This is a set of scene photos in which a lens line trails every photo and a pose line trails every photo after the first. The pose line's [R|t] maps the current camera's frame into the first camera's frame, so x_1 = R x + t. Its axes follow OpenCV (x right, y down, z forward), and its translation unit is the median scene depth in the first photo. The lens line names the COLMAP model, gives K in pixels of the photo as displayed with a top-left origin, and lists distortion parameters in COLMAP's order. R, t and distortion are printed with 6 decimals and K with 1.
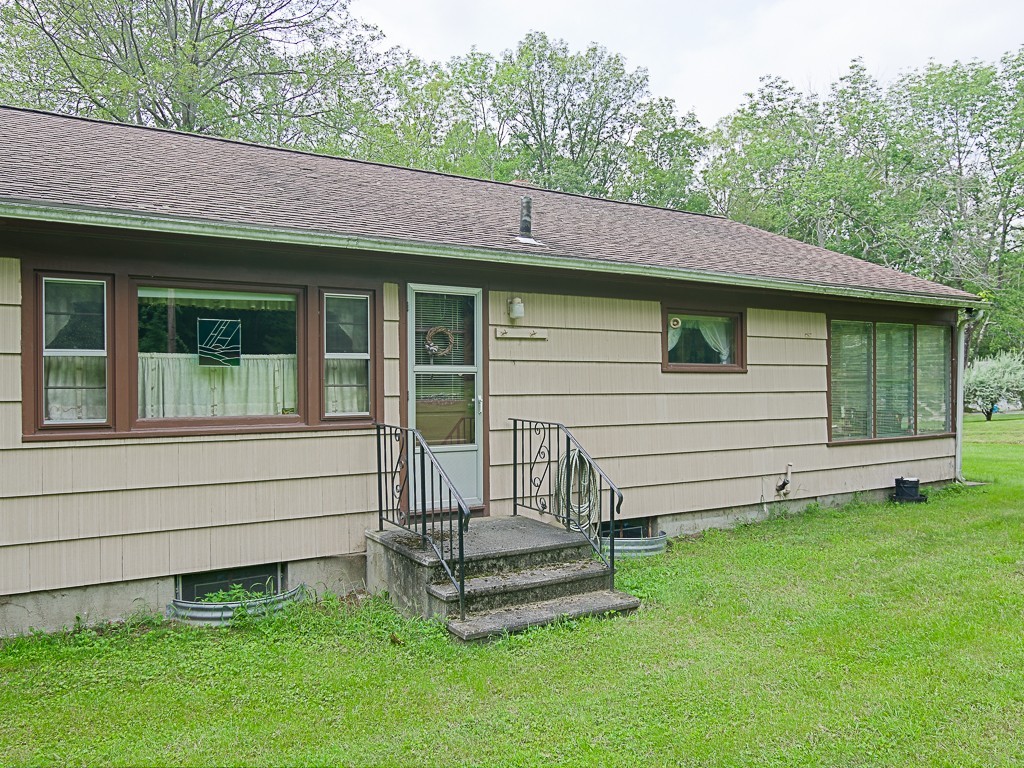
lens RADIAL K [[818.7, 0, 516.9], [0, 818.7, 387.4], [0, 0, 1]] dist [0.028214, -0.003413]
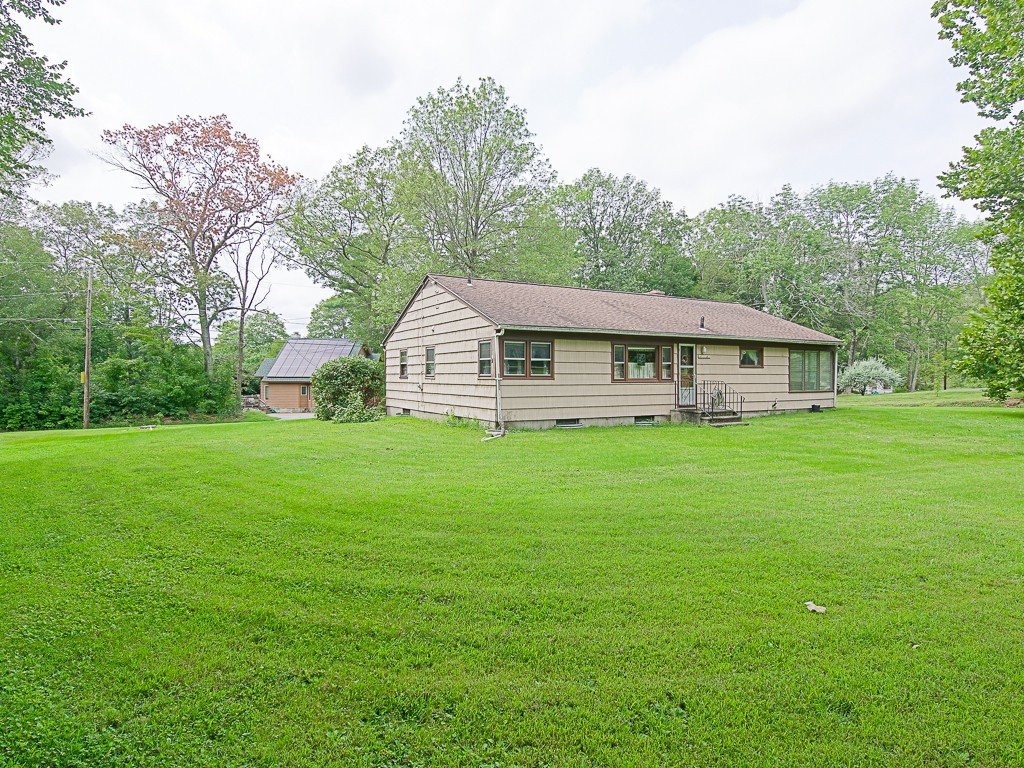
lens RADIAL K [[567.3, 0, 504.2], [0, 567.3, 377.8], [0, 0, 1]] dist [0.003147, 0.001782]
pose [[0.998197, 0.006043, -0.059720, -0.568912], [-0.005975, 0.999981, 0.001308, 0.022451], [0.059727, -0.000948, 0.998214, -1.200046]]
